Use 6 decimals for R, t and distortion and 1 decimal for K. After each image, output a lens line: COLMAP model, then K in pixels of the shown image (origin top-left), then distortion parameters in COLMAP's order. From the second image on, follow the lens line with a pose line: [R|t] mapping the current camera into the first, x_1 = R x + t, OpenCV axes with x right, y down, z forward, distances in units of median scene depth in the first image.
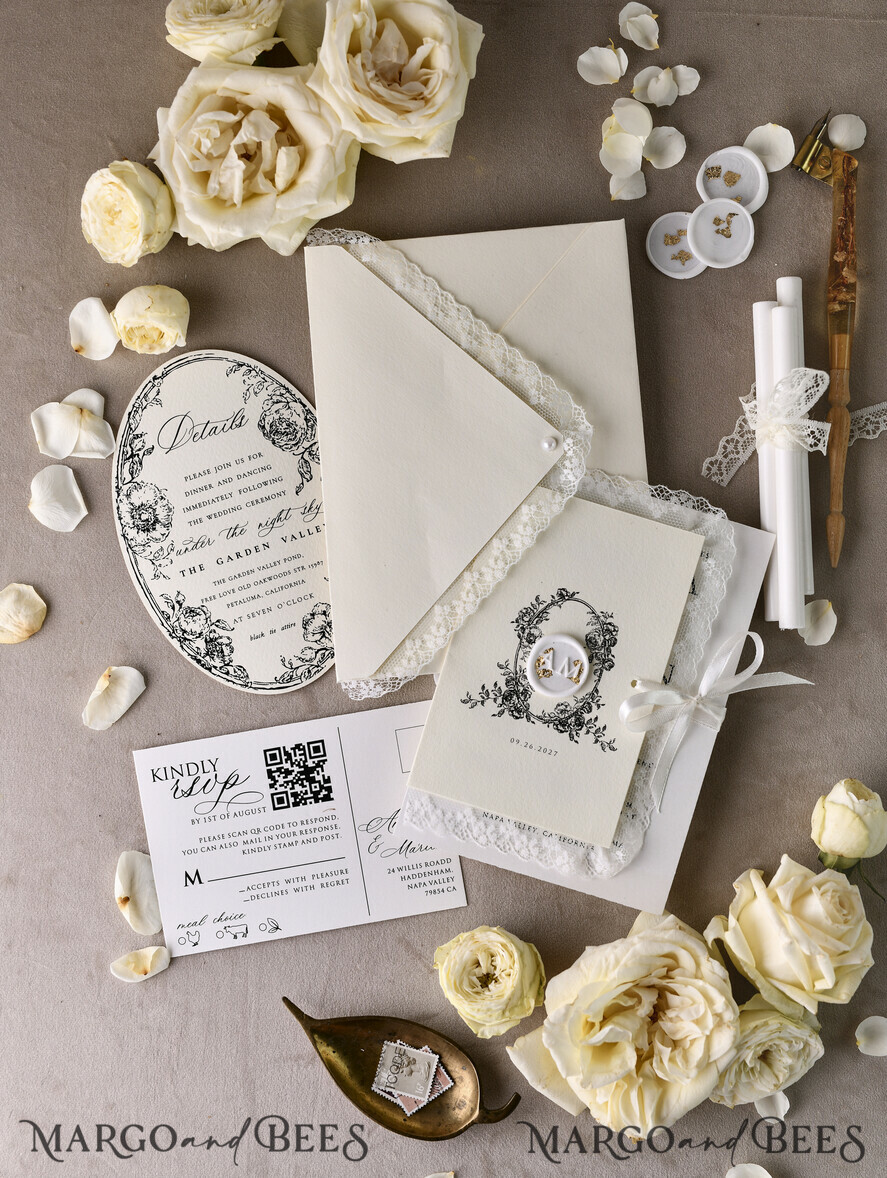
lens RADIAL K [[1833.9, 0, 444.0], [0, 1833.9, 564.4], [0, 0, 1]] dist [-0.053520, 0.000000]
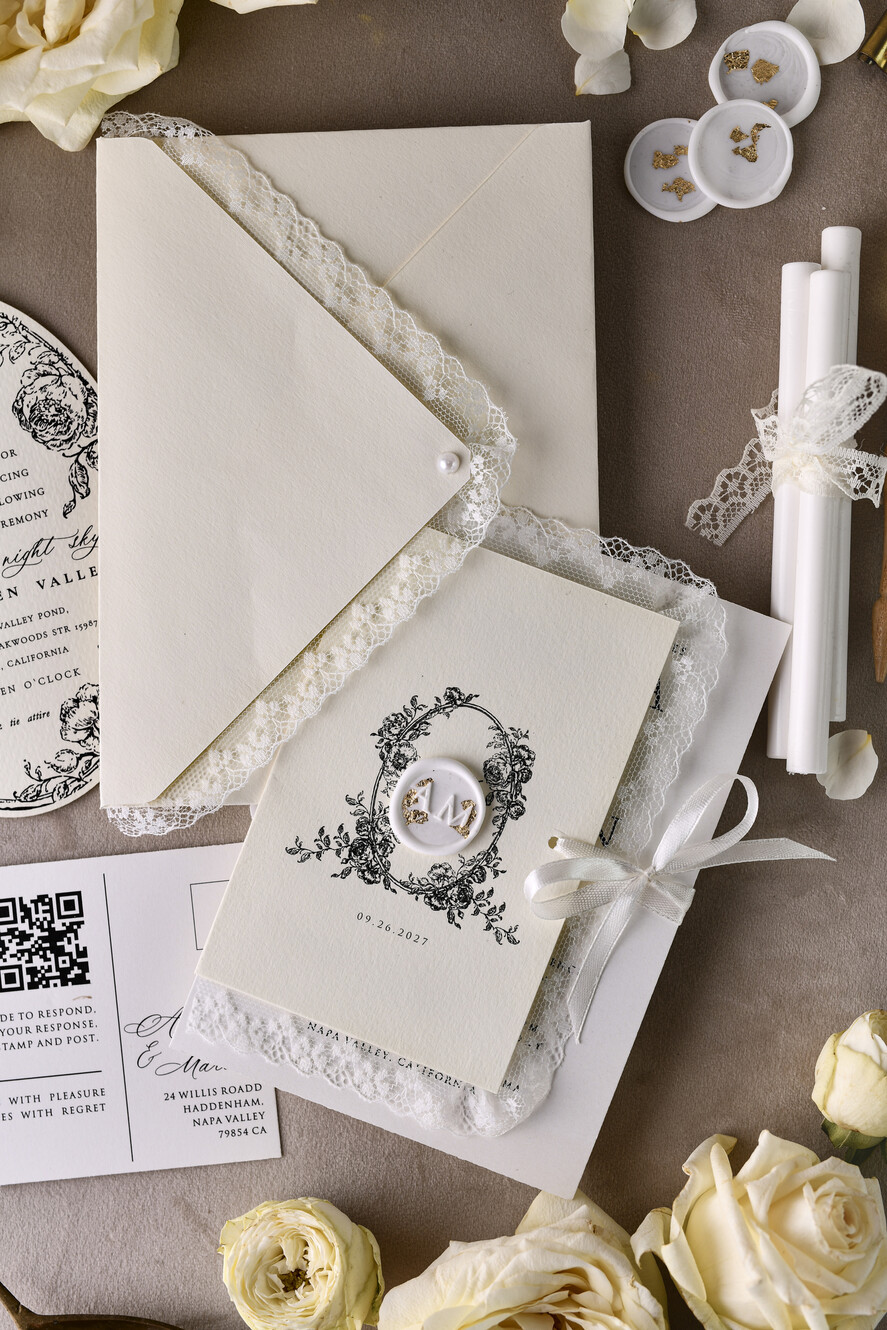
lens RADIAL K [[1969.3, 0, 426.5], [0, 1969.3, 664.8], [0, 0, 1]] dist [-0.046624, 0.000000]
pose [[0.997150, 0.065740, -0.037006, 0.080412], [-0.064477, 0.997328, 0.034354, -0.018174], [0.039166, -0.031870, 0.998724, 0.306519]]
